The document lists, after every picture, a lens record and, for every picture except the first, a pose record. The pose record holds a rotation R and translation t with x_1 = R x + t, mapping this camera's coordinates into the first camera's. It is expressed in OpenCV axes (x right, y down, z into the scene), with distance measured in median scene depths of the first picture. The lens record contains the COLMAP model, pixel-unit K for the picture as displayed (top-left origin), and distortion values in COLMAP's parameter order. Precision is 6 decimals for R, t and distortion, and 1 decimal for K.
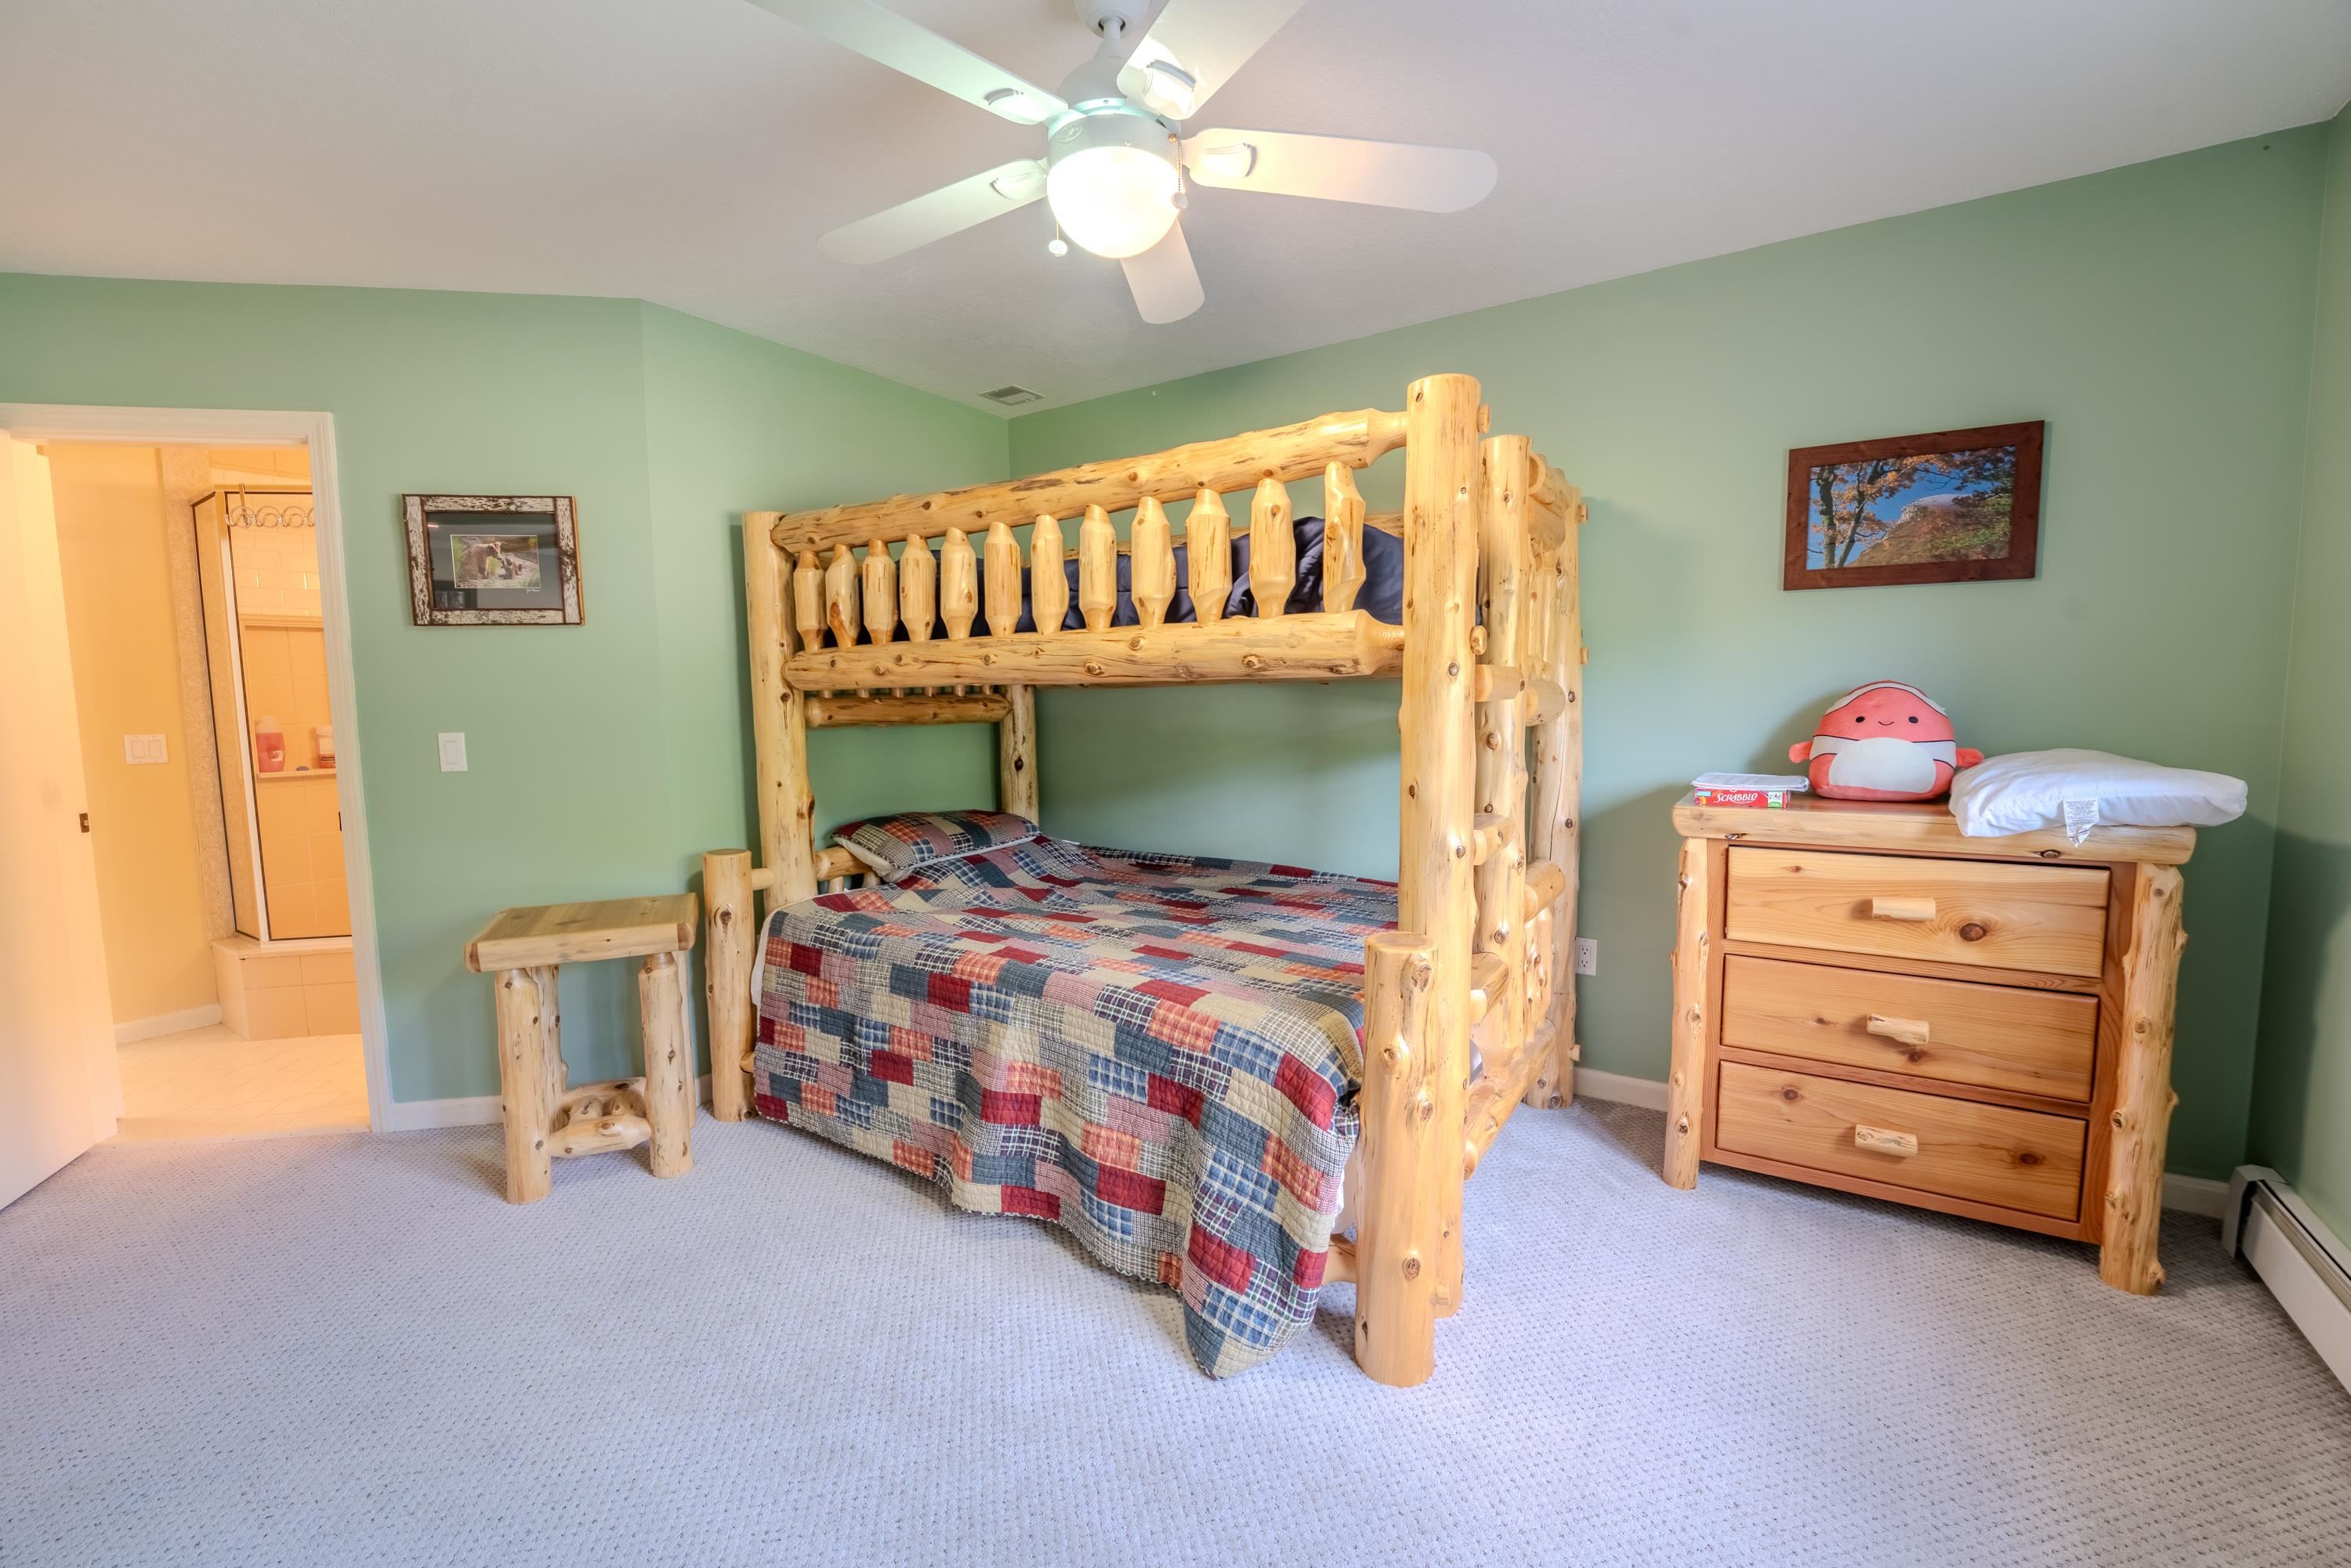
lens RADIAL K [[952.0, 0, 1180.8], [0, 952.0, 783.9], [0, 0, 1]] dist [-0.026507, 0.001729]
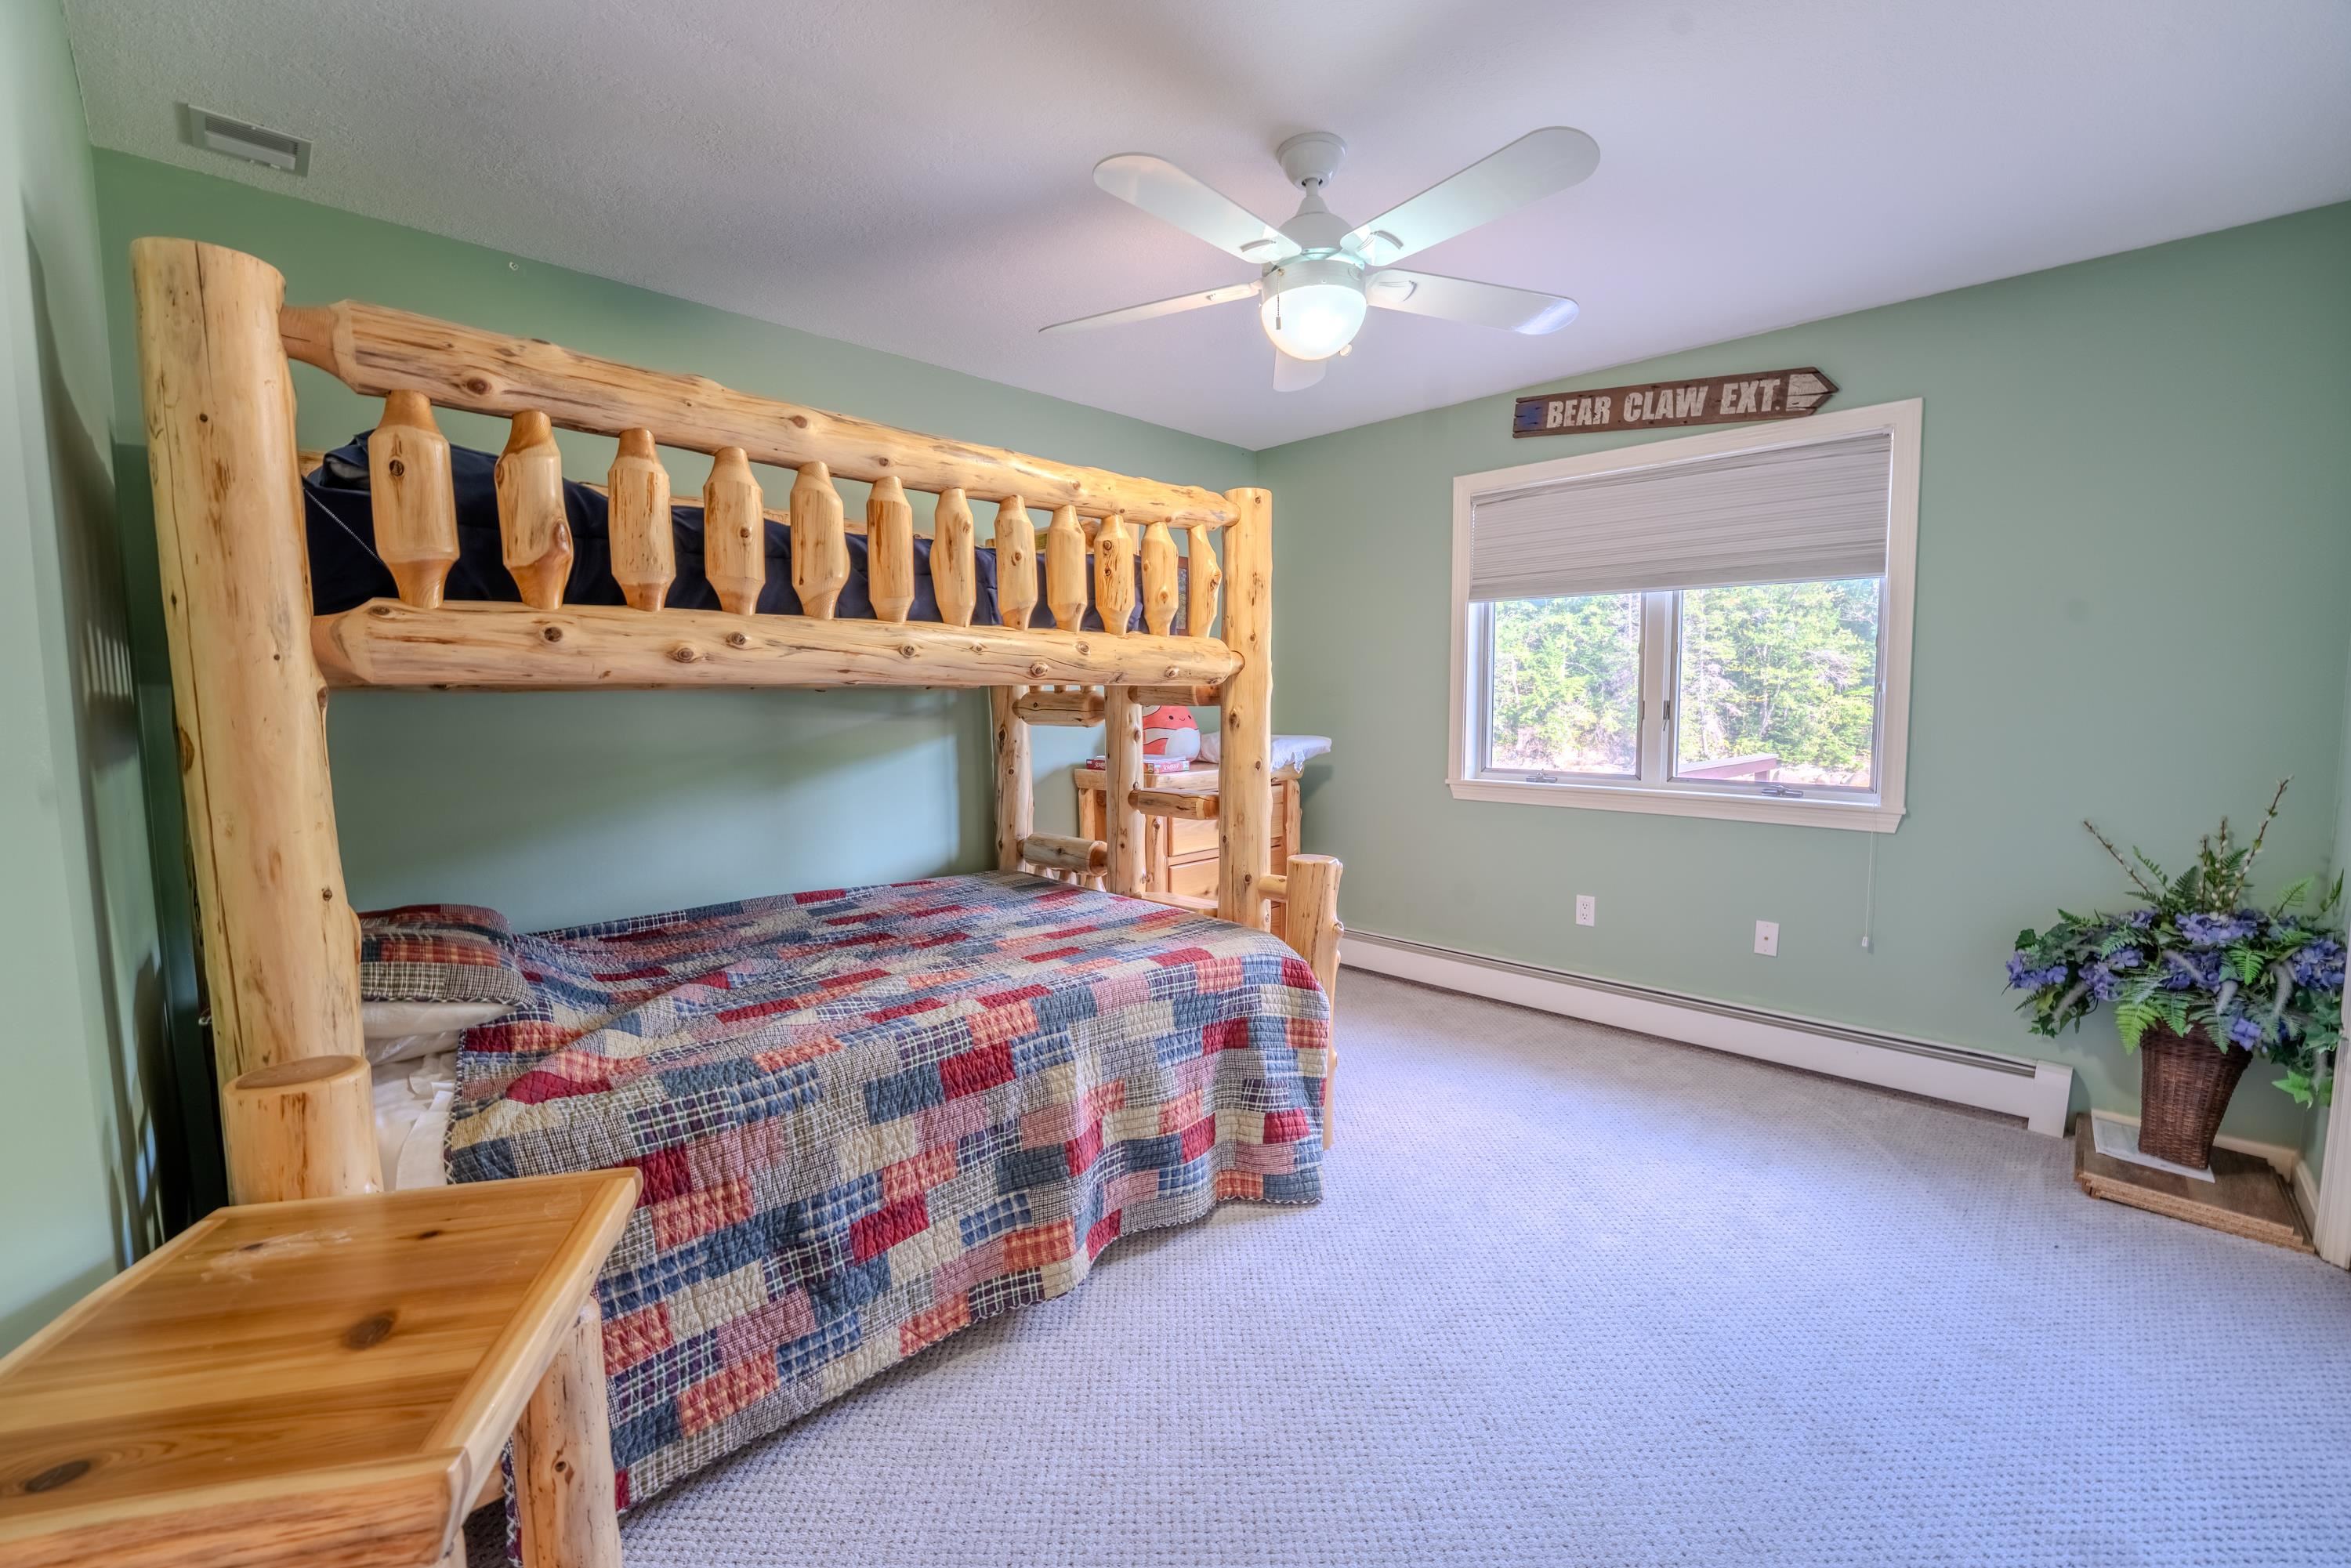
lens RADIAL K [[952.0, 0, 1166.6], [0, 952.0, 782.0], [0, 0, 1]] dist [-0.026507, 0.001729]
pose [[0.200129, -0.073154, 0.977035, -0.987942], [0.096763, 0.993809, 0.054590, -0.048610], [-0.974980, 0.083615, 0.205969, 0.676849]]
